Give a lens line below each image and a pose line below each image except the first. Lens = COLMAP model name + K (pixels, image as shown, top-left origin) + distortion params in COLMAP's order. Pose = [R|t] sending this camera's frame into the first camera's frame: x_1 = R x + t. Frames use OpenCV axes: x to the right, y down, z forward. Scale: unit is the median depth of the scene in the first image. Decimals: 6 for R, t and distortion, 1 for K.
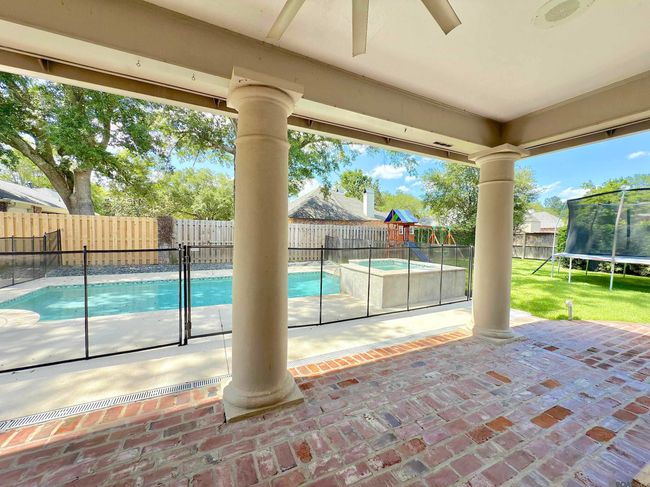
lens RADIAL K [[258.6, 0, 325.0], [0, 258.6, 243.5], [0, 0, 1]] dist [0.003052, 0.000551]
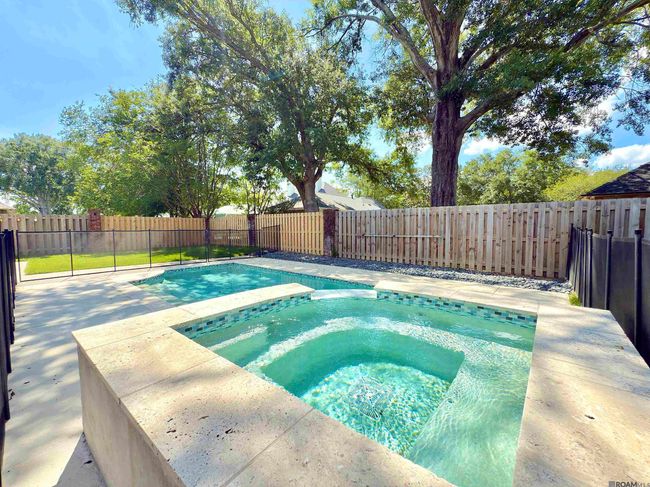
lens RADIAL K [[257.3, 0, 325.0], [0, 257.3, 243.5], [0, 0, 1]] dist [-0.019415, 0.000078]
pose [[0.399151, 0.042745, -0.915888, 0.162769], [-0.022563, 0.999068, 0.036794, -0.004269], [0.916607, 0.005978, 0.399744, 0.303201]]
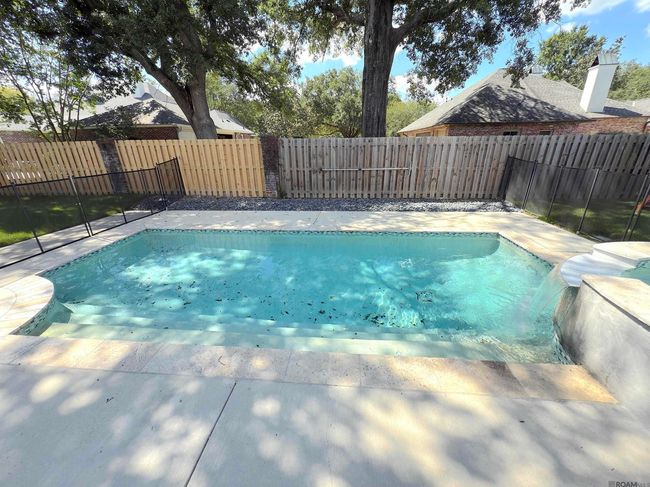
lens RADIAL K [[258.6, 0, 325.0], [0, 258.6, 243.5], [0, 0, 1]] dist [0.003052, 0.000551]
pose [[0.860013, 0.158323, -0.485089, -0.025351], [0.008215, 0.946228, 0.323395, -0.025690], [0.510206, -0.282109, 0.812468, 0.191786]]
